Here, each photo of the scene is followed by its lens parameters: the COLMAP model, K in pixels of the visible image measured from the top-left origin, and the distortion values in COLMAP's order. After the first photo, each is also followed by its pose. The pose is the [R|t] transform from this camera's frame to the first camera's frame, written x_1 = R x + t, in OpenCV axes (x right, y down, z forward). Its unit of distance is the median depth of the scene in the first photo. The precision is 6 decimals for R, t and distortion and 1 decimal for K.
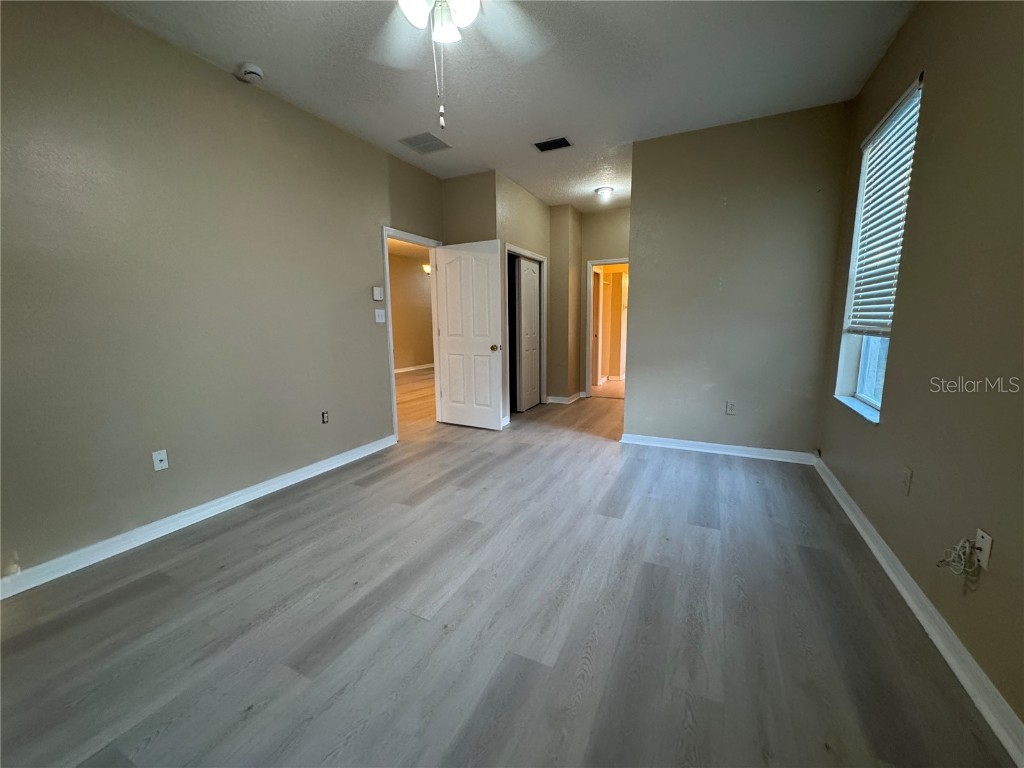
lens RADIAL K [[411.1, 0, 512.4], [0, 411.1, 384.0], [0, 0, 1]] dist [-0.001090, 0.000317]
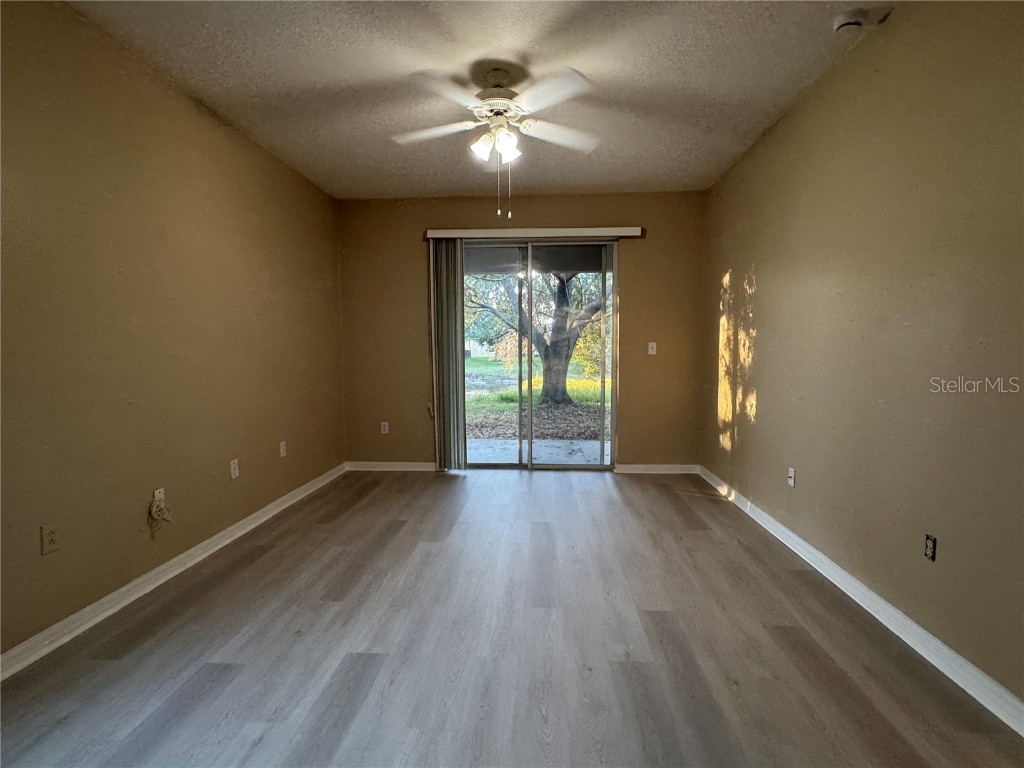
lens RADIAL K [[497.0, 0, 514.5], [0, 497.0, 387.7], [0, 0, 1]] dist [0.000300, -0.000073]
pose [[-0.923494, 0.043878, -0.381096, 0.305761], [-0.045317, 0.974003, 0.221957, -0.292143], [0.380927, 0.222246, -0.897497, 1.753236]]
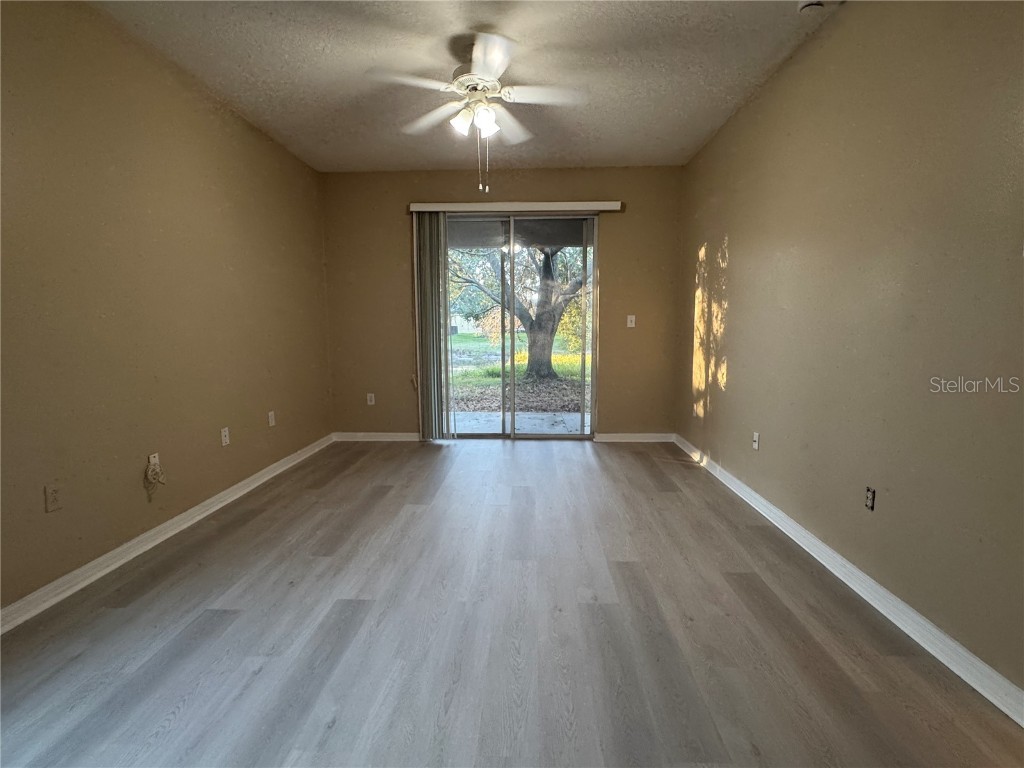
lens RADIAL K [[497.8, 0, 511.3], [0, 497.8, 385.9], [0, 0, 1]] dist [0.001948, -0.001303]
pose [[-0.916209, 0.062984, -0.395721, 0.310988], [-0.047380, 0.963613, 0.263069, -0.287967], [0.397891, 0.259775, -0.879886, 1.817059]]
